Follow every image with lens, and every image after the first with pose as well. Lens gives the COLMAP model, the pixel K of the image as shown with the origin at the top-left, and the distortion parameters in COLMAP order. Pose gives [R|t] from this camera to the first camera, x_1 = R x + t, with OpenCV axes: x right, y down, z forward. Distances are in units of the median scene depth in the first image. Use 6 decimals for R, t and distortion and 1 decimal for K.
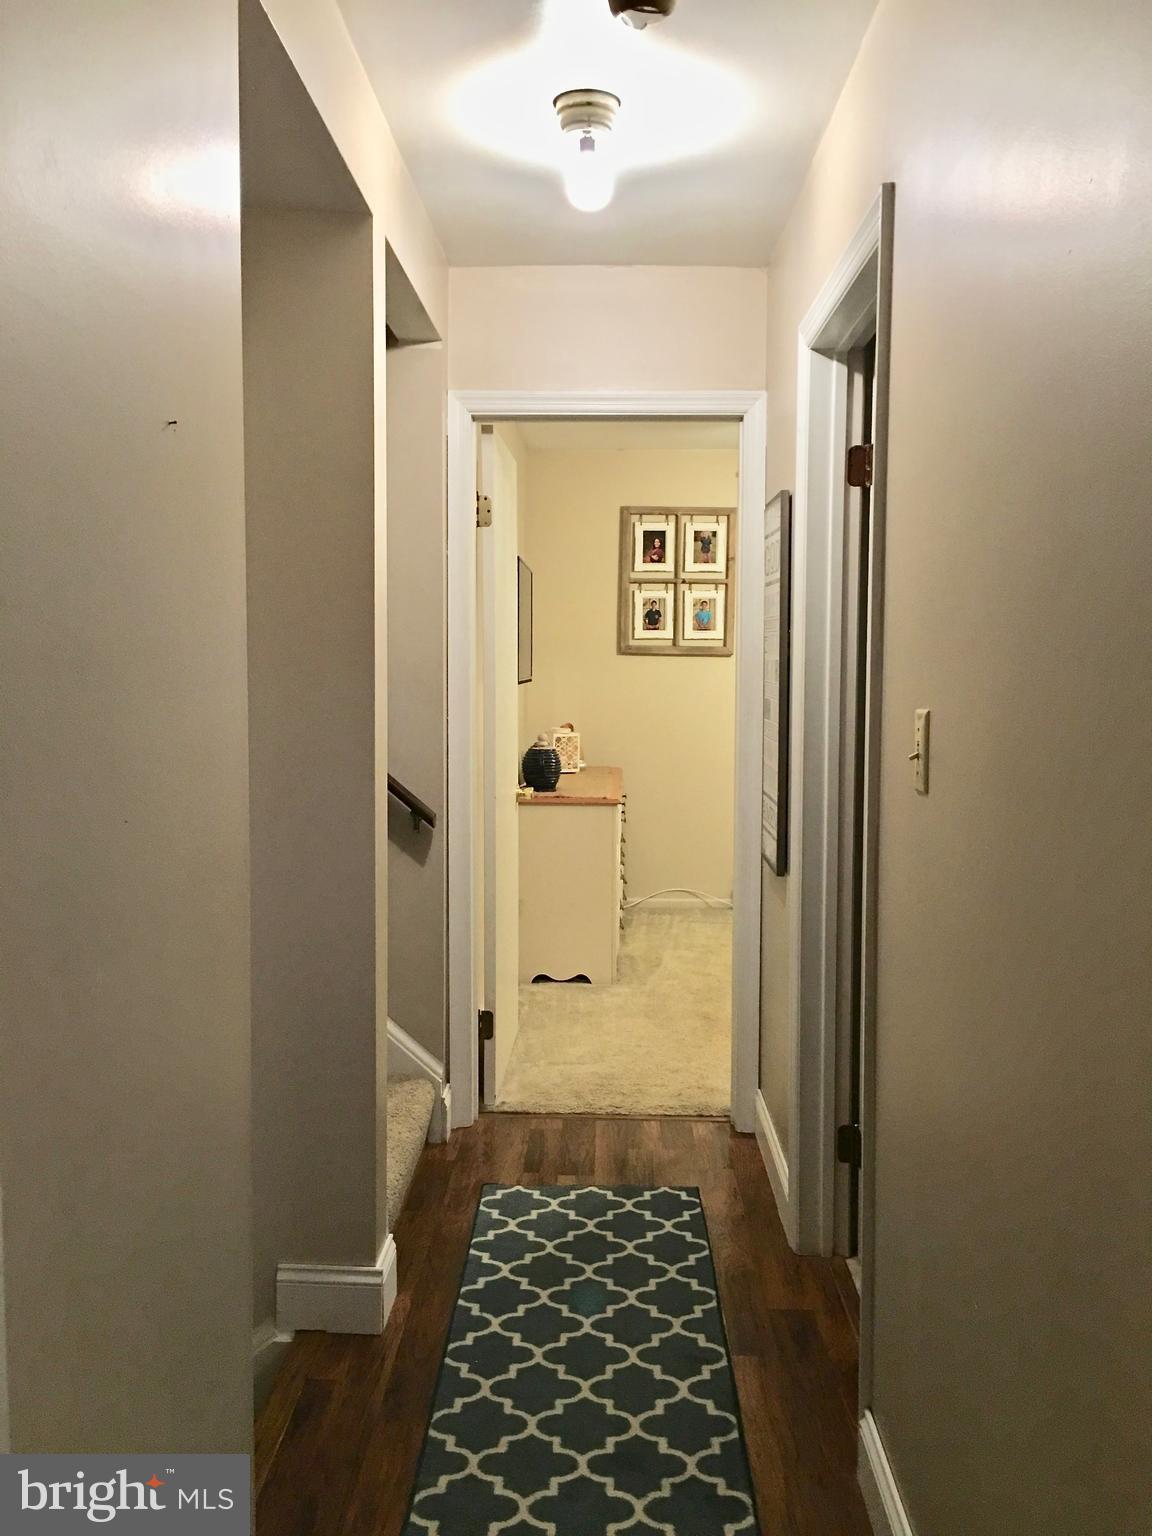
lens RADIAL K [[1300.7, 0, 574.7], [0, 1300.7, 770.6], [0, 0, 1]] dist [0.078133, -0.090055]
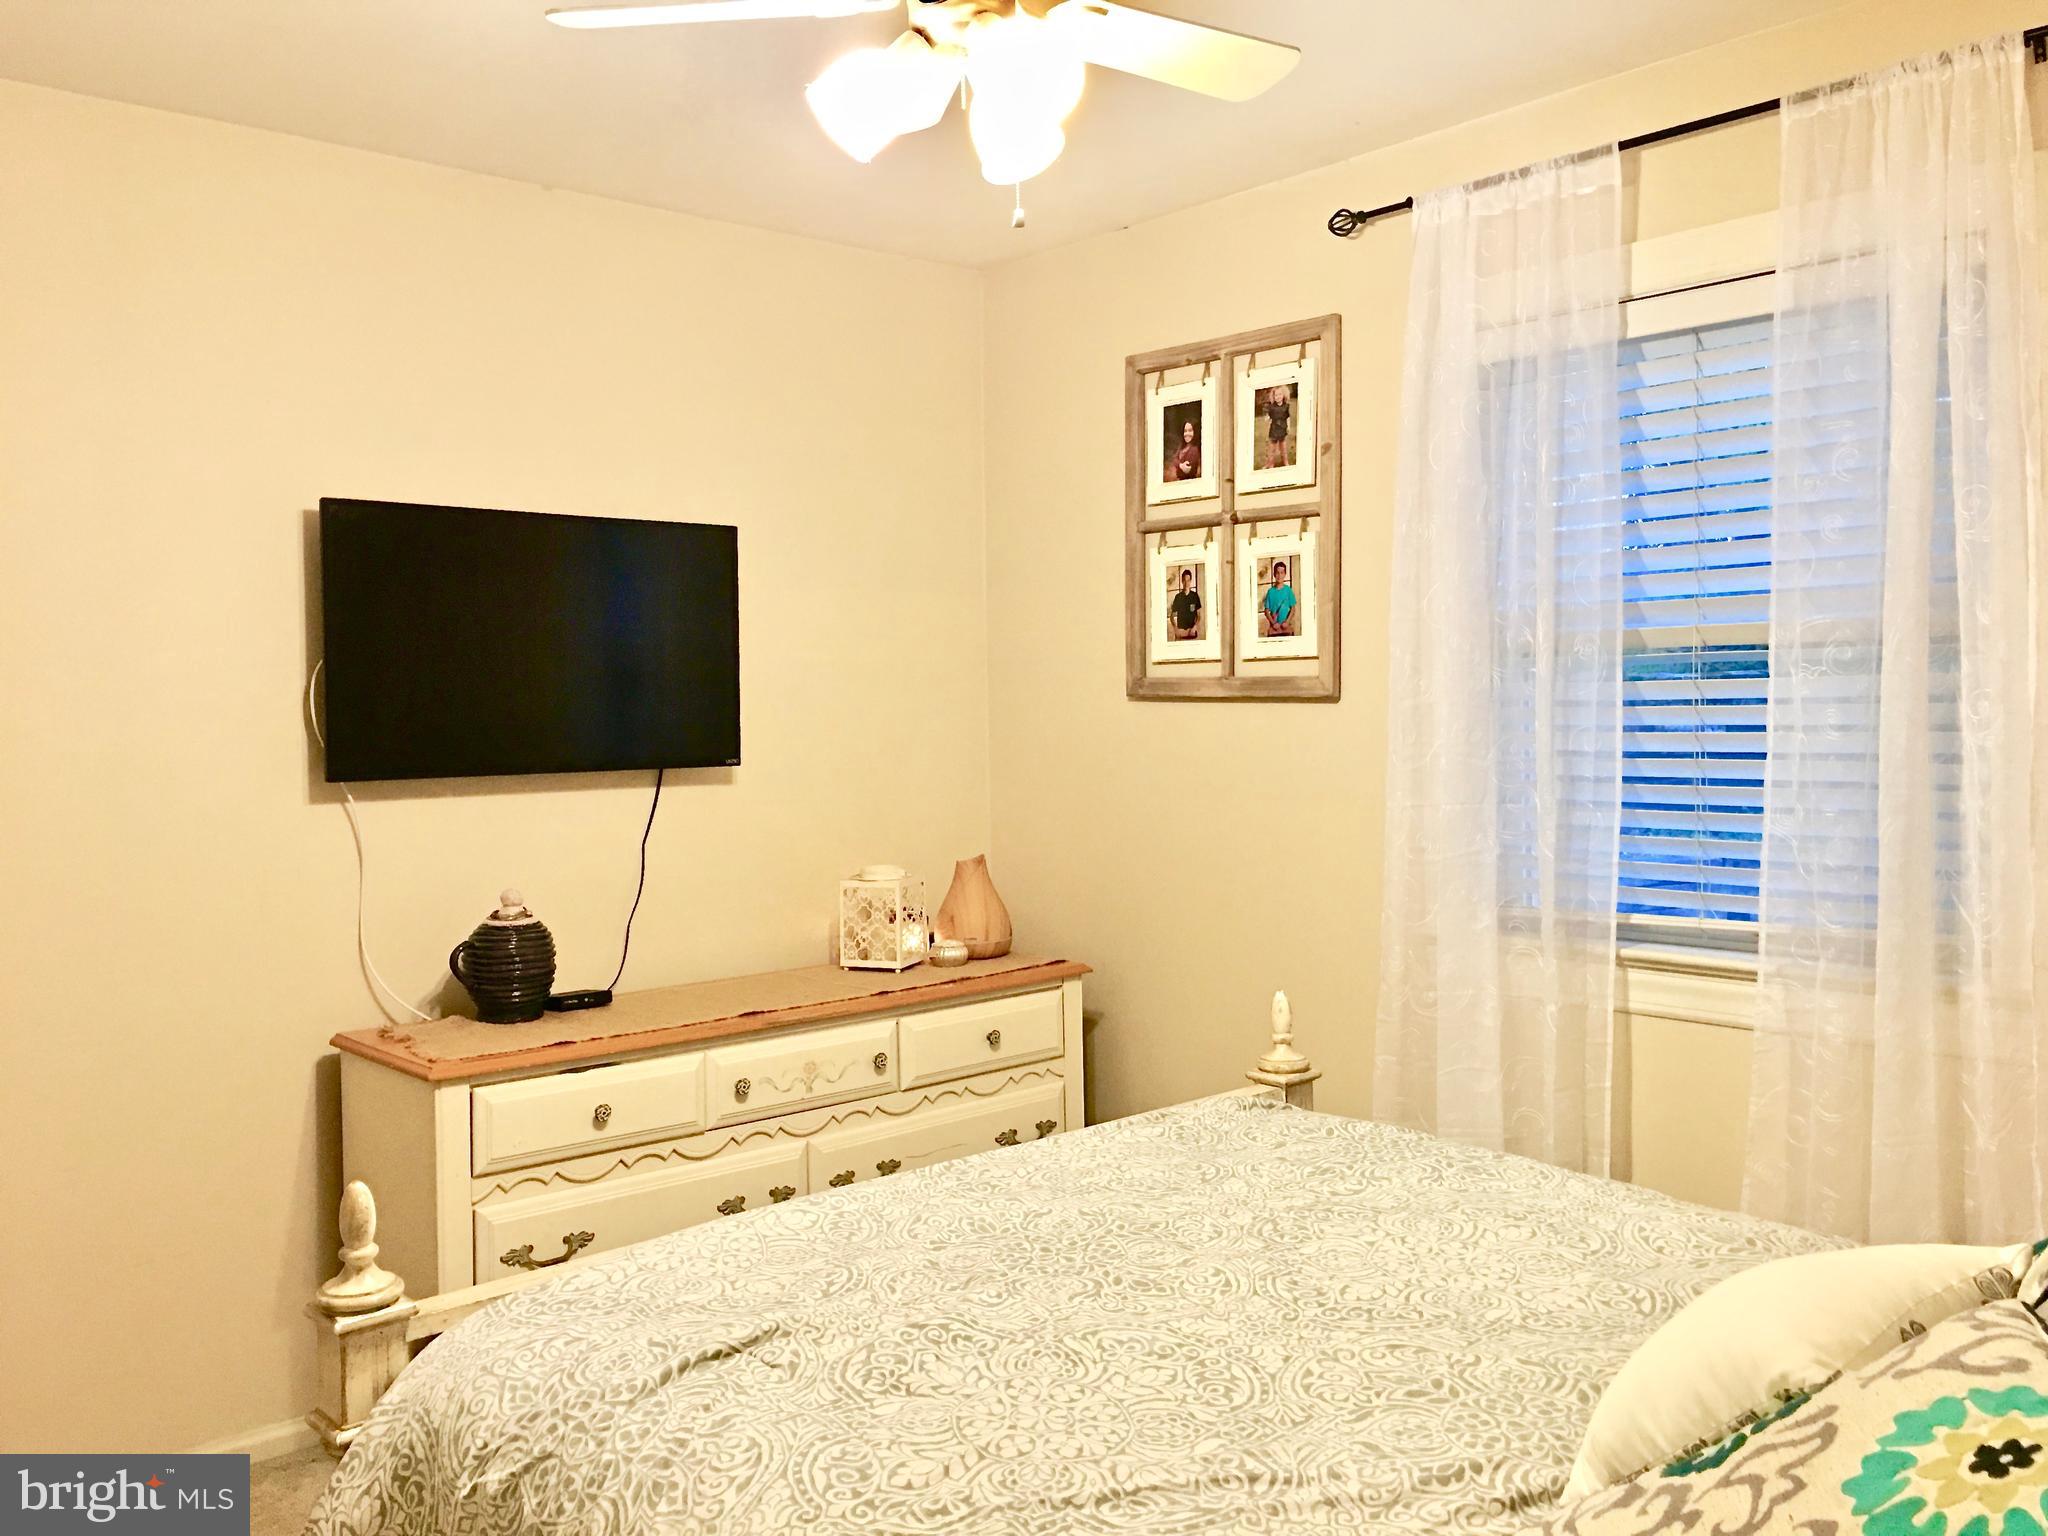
lens RADIAL K [[1734.3, 0, 1024.3], [0, 1734.3, 759.9], [0, 0, 1]] dist [0.078133, -0.090055]
pose [[0.690857, 0.008755, -0.722938, 0.429859], [-0.041983, 0.998725, -0.028025, -0.051781], [0.721771, 0.049712, 0.690344, 0.581915]]
